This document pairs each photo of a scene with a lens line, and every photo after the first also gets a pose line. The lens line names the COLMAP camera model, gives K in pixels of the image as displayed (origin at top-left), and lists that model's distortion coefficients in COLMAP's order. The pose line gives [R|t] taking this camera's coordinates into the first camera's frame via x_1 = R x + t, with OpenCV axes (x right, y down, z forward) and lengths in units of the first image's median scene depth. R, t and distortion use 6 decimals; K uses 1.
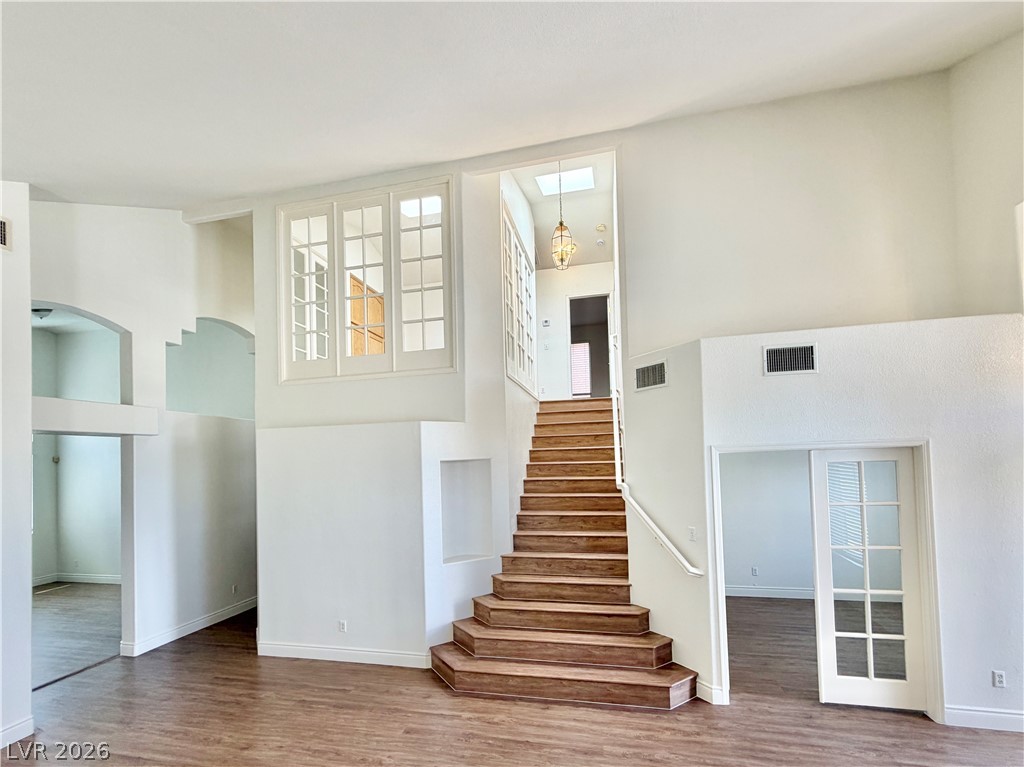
lens RADIAL K [[464.5, 0, 513.5], [0, 464.5, 449.5], [0, 0, 1]] dist [0.000203, 0.000416]
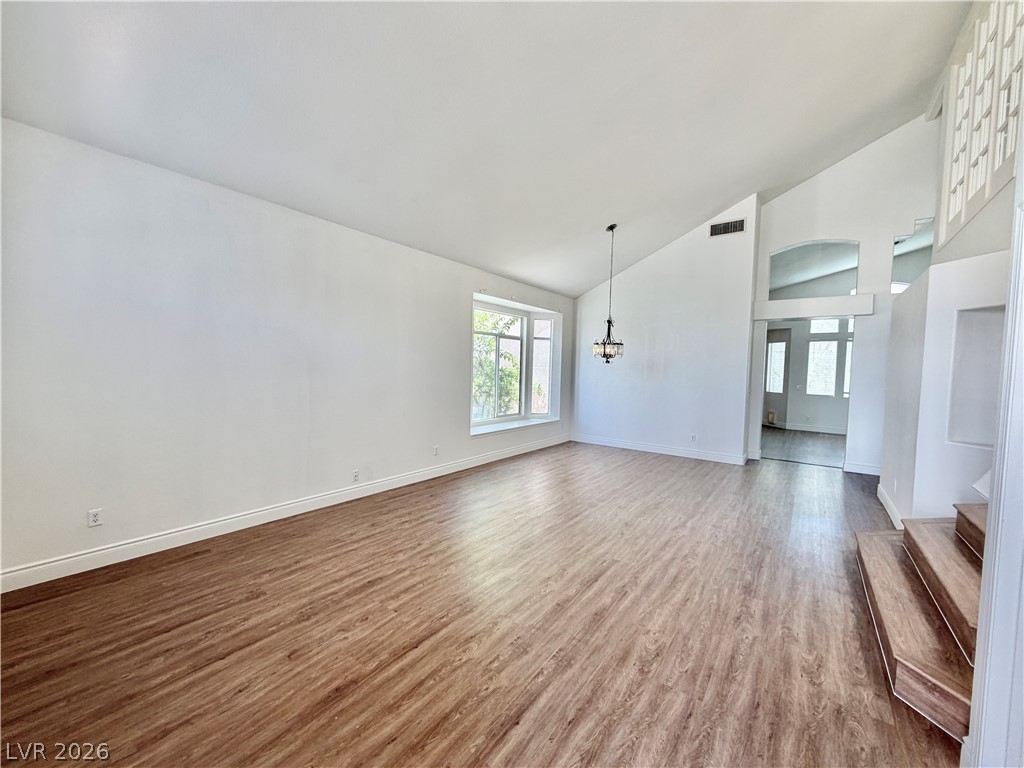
lens RADIAL K [[411.7, 0, 512.0], [0, 411.7, 384.0], [0, 0, 1]] dist [-0.000071, -0.000021]
pose [[-0.397849, 0.050856, -0.916040, 0.848124], [0.008013, 0.998617, 0.051961, 0.115525], [0.917416, 0.013332, -0.397706, 0.643701]]
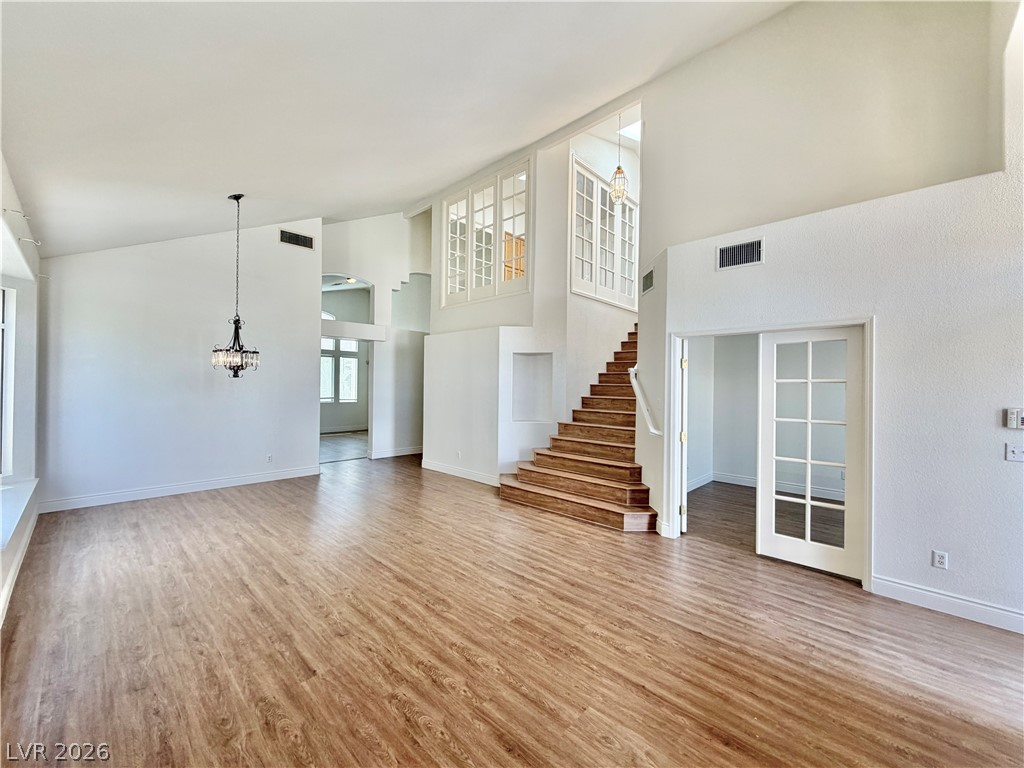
lens RADIAL K [[409.2, 0, 508.9], [0, 409.2, 383.5], [0, 0, 1]] dist [-0.000547, -0.000370]
pose [[0.859956, 0.031417, -0.509400, 0.548695], [-0.019725, 0.999404, 0.028338, 0.094357], [0.509986, -0.014322, 0.860063, -0.149042]]
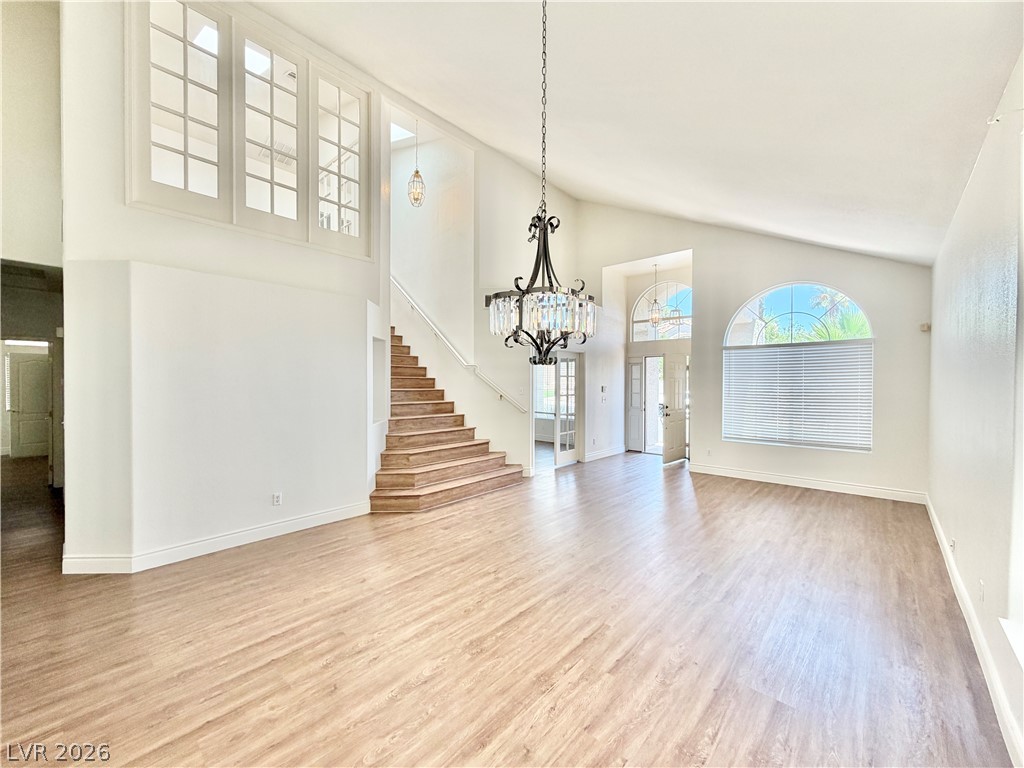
lens RADIAL K [[391.8, 0, 522.9], [0, 391.8, 383.5], [0, 0, 1]] dist [-0.000711, -0.000044]
pose [[0.489883, 0.019750, 0.871565, -0.899917], [-0.037689, 0.999288, -0.001460, 0.141274], [-0.870973, -0.032133, 0.490278, 0.204932]]
